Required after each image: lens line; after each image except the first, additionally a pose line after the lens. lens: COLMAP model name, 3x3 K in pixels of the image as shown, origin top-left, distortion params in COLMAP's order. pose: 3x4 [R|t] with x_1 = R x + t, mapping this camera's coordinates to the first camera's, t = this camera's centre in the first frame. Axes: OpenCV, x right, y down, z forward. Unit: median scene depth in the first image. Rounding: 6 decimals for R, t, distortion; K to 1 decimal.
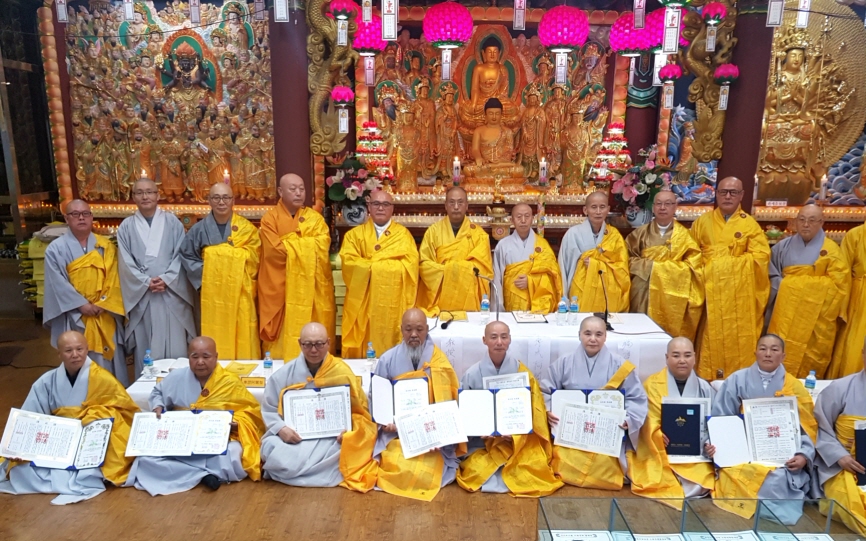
lens RADIAL K [[673.1, 0, 433.1], [0, 673.1, 298.9], [0, 0, 1]] dist [-0.058827, 0.091376]
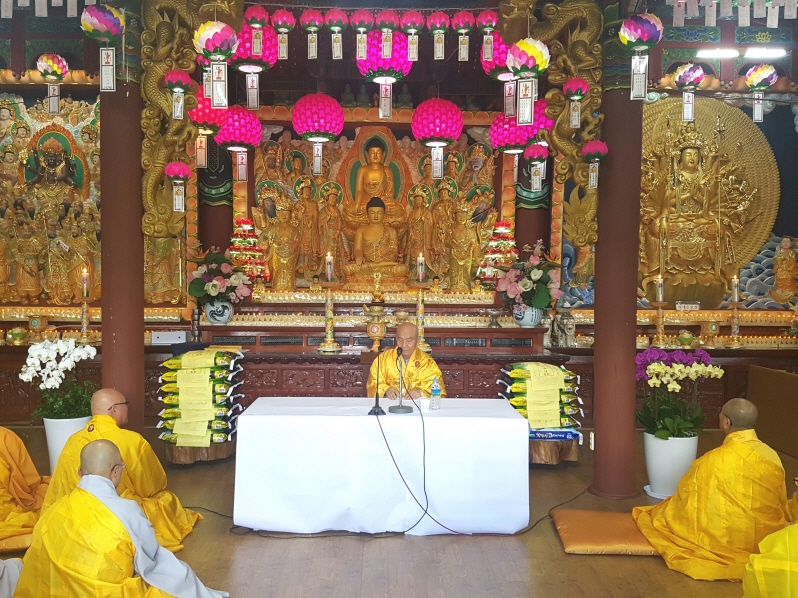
lens RADIAL K [[653.6, 0, 399.0], [0, 653.6, 299.0], [0, 0, 1]] dist [0.226724, -0.383573]
pose [[0.999943, -0.000299, 0.010643, 0.112611], [0.002485, 0.978553, -0.205979, 0.040622], [-0.010353, 0.205994, 0.978498, 0.094453]]
